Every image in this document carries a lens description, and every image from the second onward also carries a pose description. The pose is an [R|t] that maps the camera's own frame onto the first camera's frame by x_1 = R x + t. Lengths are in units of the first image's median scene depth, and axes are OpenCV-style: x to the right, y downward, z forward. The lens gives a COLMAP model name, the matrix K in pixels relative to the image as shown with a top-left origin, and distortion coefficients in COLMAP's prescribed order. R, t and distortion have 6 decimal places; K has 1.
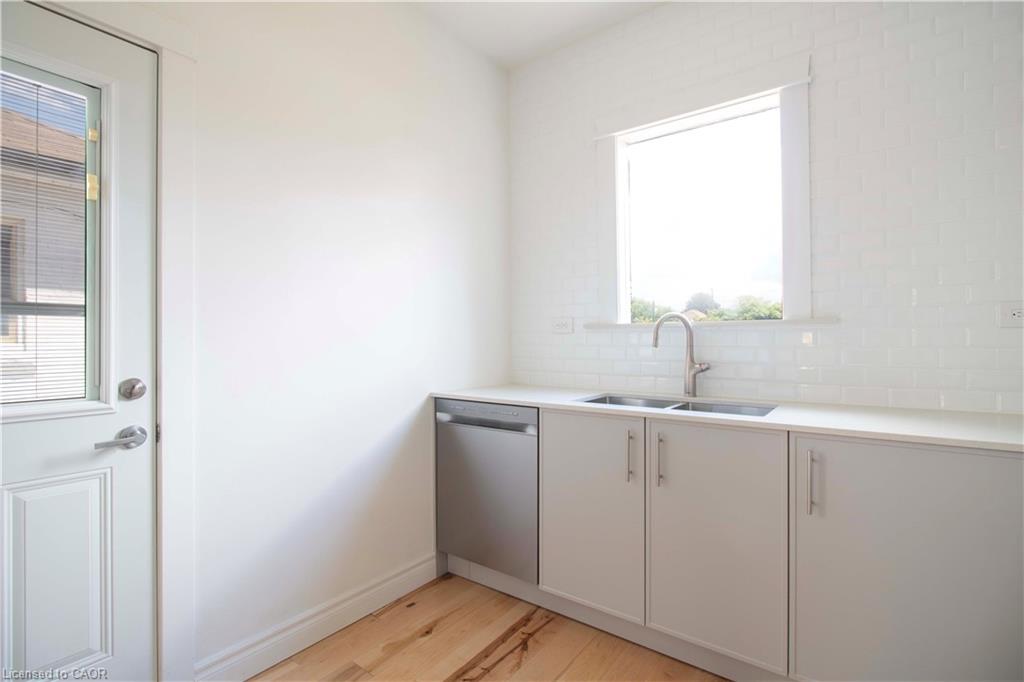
lens RADIAL K [[490.6, 0, 508.3], [0, 490.6, 337.1], [0, 0, 1]] dist [-0.000073, 0.000386]
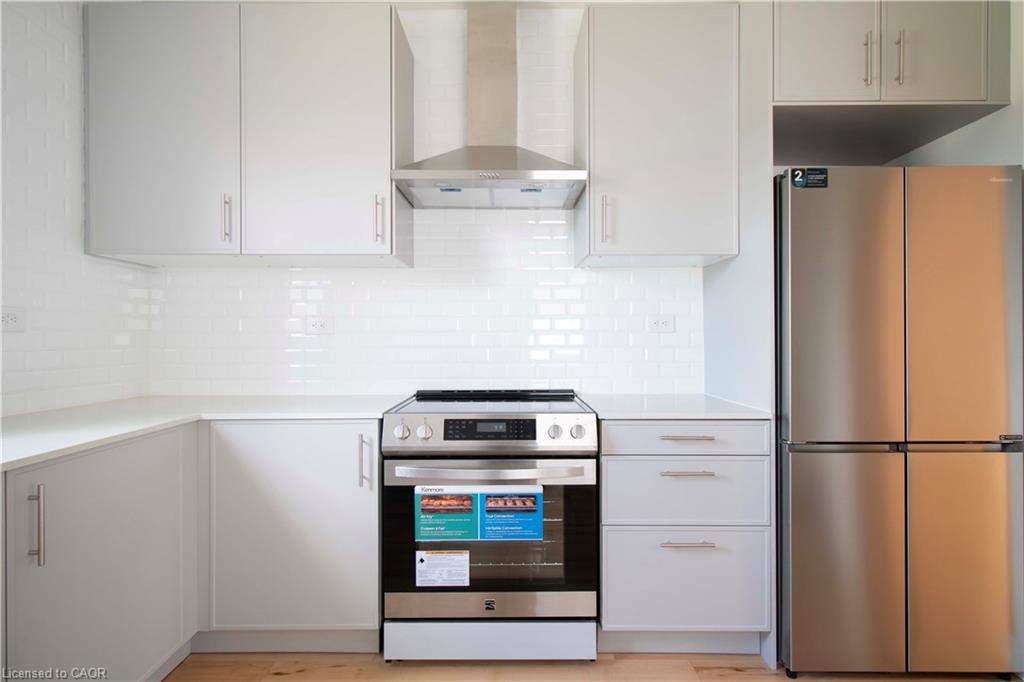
lens RADIAL K [[480.8, 0, 513.0], [0, 480.8, 344.9], [0, 0, 1]] dist [0.000784, 0.000501]
pose [[-0.603195, -0.004173, 0.797583, -0.311665], [0.002403, 0.999972, 0.007048, 0.002355], [-0.797590, 0.006168, -0.603168, 0.590119]]
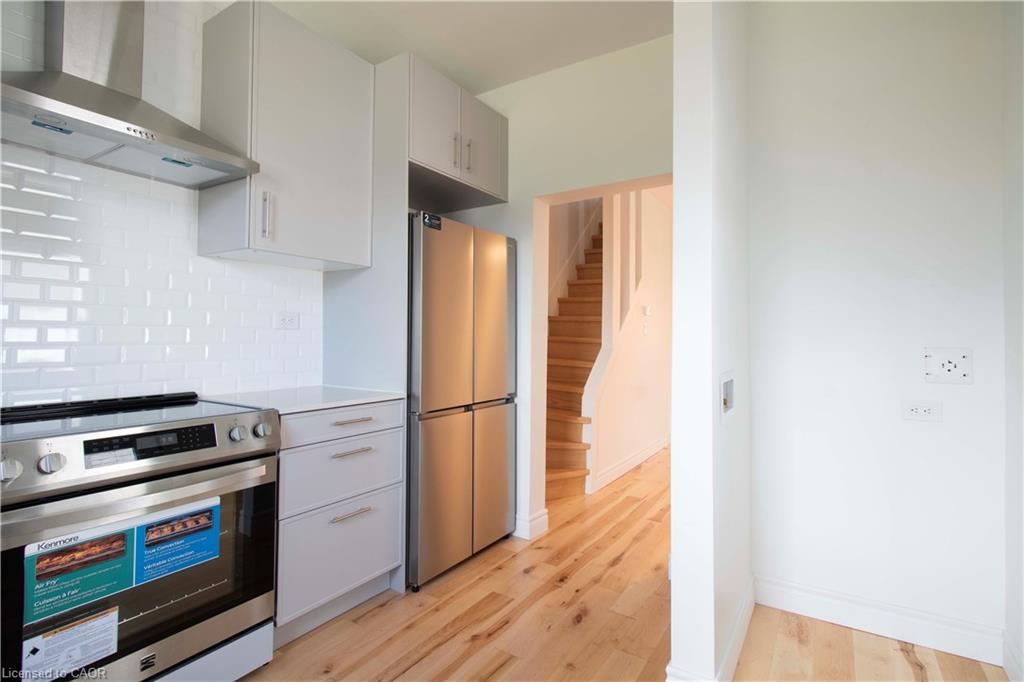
lens RADIAL K [[486.2, 0, 512.6], [0, 486.2, 331.0], [0, 0, 1]] dist [-0.000771, -0.000461]
pose [[-0.997931, -0.003710, -0.064195, -0.092334], [-0.002658, 0.999861, -0.016464, 0.004162], [0.064247, -0.016260, -0.997802, 0.838750]]
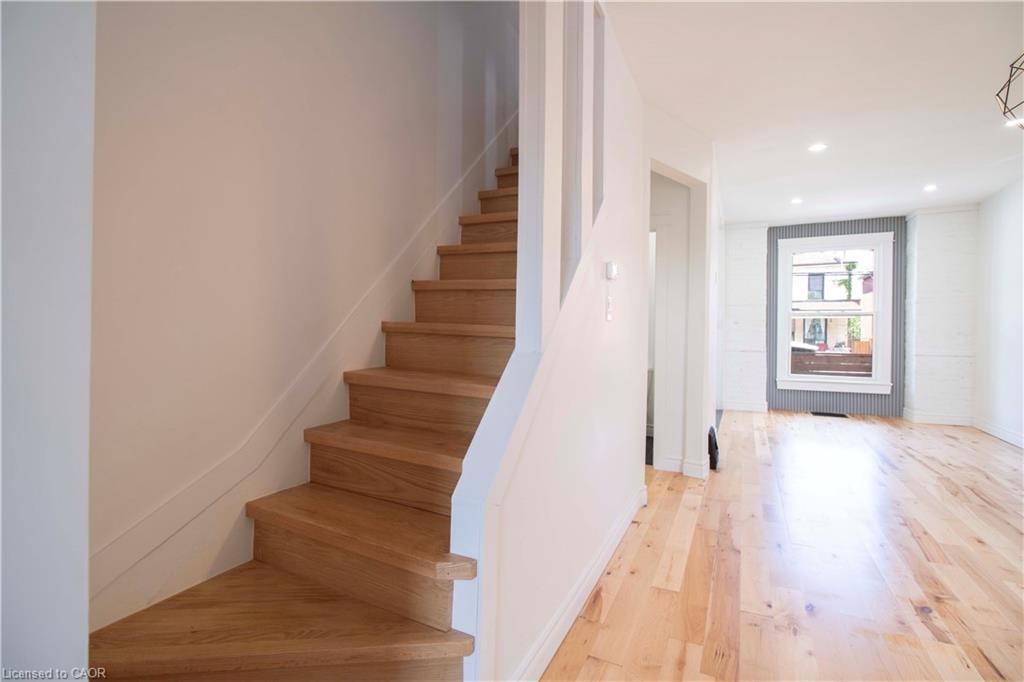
lens RADIAL K [[480.1, 0, 510.1], [0, 480.1, 331.1], [0, 0, 1]] dist [-0.011105, -0.000622]
pose [[-0.981177, -0.005110, -0.193044, -0.426608], [-0.005479, 0.999984, 0.001378, 0.009557], [0.193034, 0.002410, -0.981189, -0.367172]]
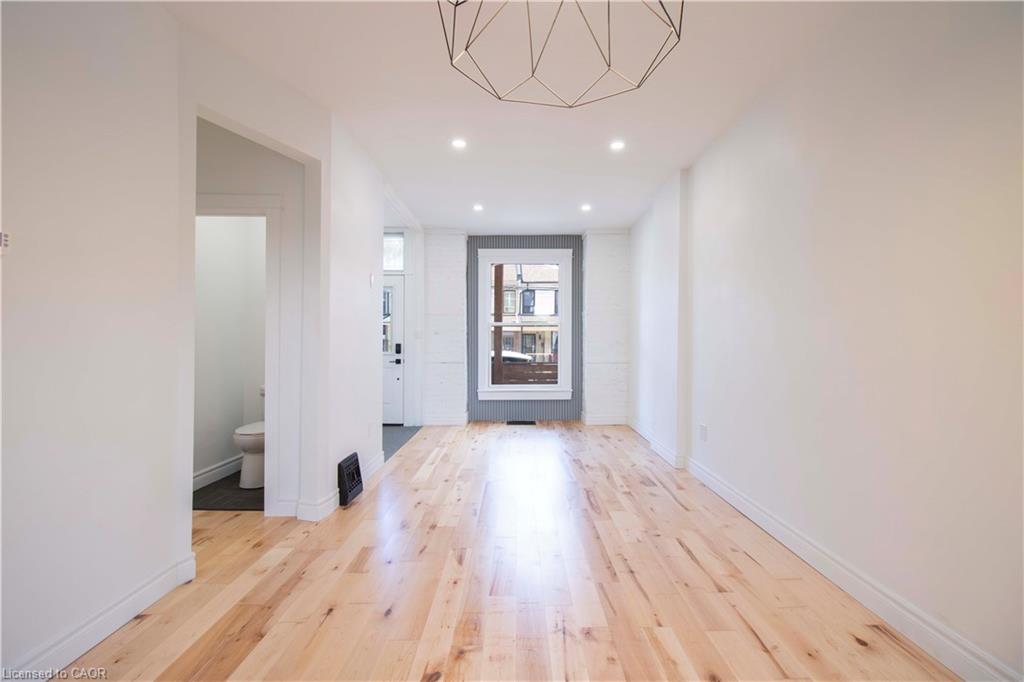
lens RADIAL K [[493.4, 0, 523.7], [0, 493.4, 340.0], [0, 0, 1]] dist [0.000725, 0.000058]
pose [[-0.789882, -0.003409, -0.613249, -1.075199], [0.000877, 0.999977, -0.006688, 0.017244], [0.613258, -0.005820, -0.789861, -0.405293]]
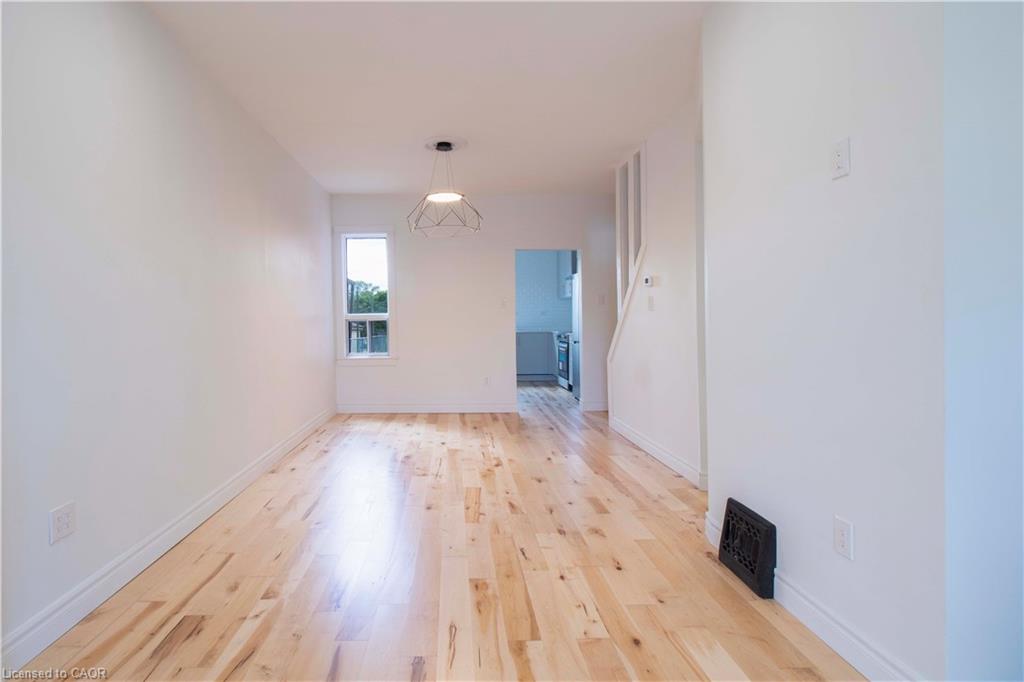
lens RADIAL K [[539.0, 0, 452.9], [0, 539.0, 324.8], [0, 0, 1]] dist [0.000706, -0.000148]
pose [[0.798805, -0.015328, 0.601395, -2.888761], [0.011393, 0.999882, 0.010351, 0.009707], [-0.601482, -0.001416, 0.798885, -2.767713]]
